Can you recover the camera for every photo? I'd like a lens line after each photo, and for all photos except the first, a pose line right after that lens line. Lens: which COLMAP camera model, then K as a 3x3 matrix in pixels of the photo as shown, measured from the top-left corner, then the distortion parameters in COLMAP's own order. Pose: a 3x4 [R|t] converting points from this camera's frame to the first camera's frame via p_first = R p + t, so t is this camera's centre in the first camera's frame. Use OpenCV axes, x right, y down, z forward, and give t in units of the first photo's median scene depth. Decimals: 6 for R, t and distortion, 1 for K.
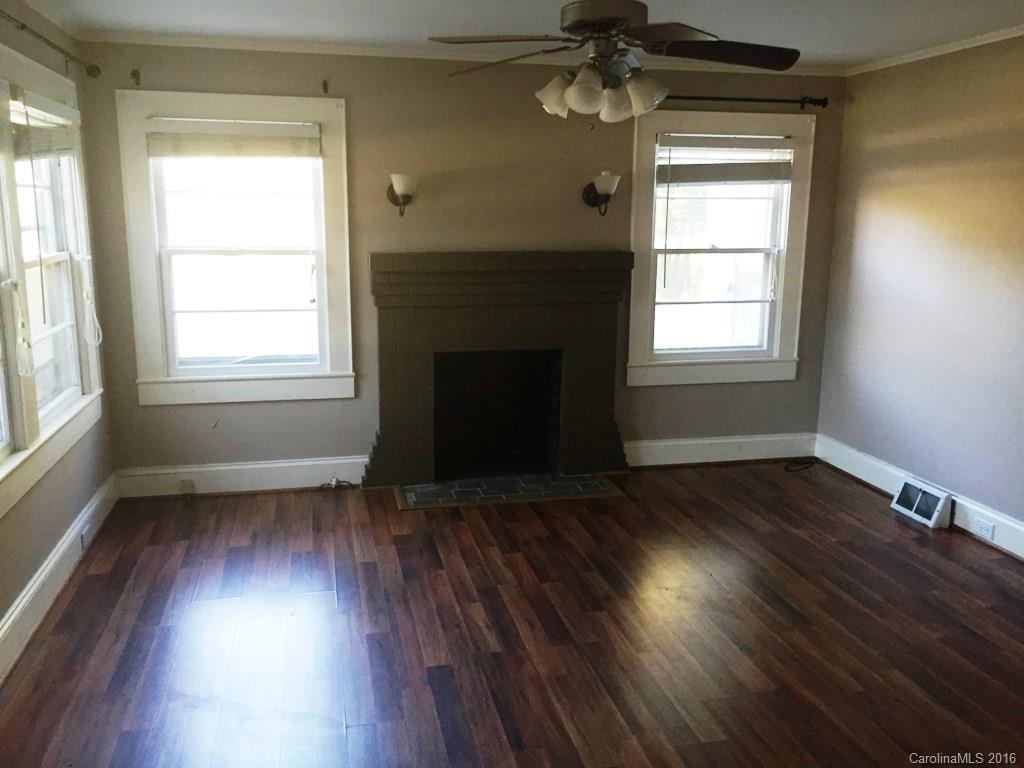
lens RADIAL K [[871.5, 0, 512.0], [0, 871.5, 384.0], [0, 0, 1]] dist [0.031101, -0.005358]
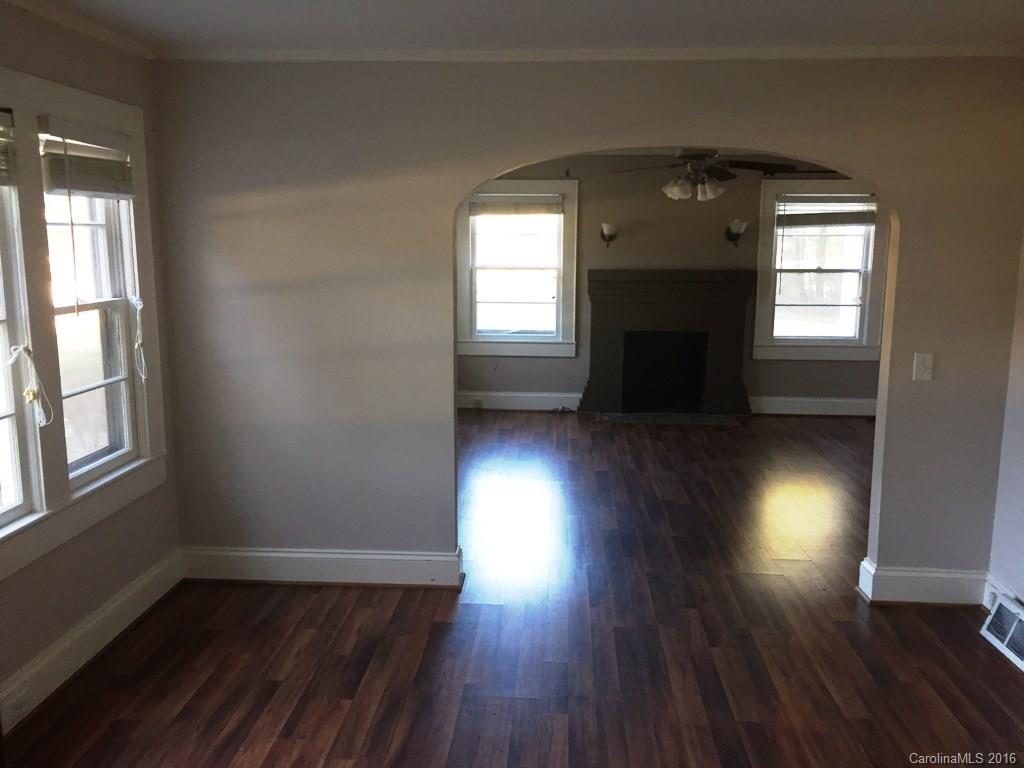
lens RADIAL K [[871.5, 0, 512.0], [0, 871.5, 384.0], [0, 0, 1]] dist [0.031101, -0.005358]
pose [[0.959157, 0.045012, -0.279268, 0.169081], [-0.054236, 0.998205, -0.025384, 0.115986], [0.277625, 0.039493, 0.959878, -0.620472]]
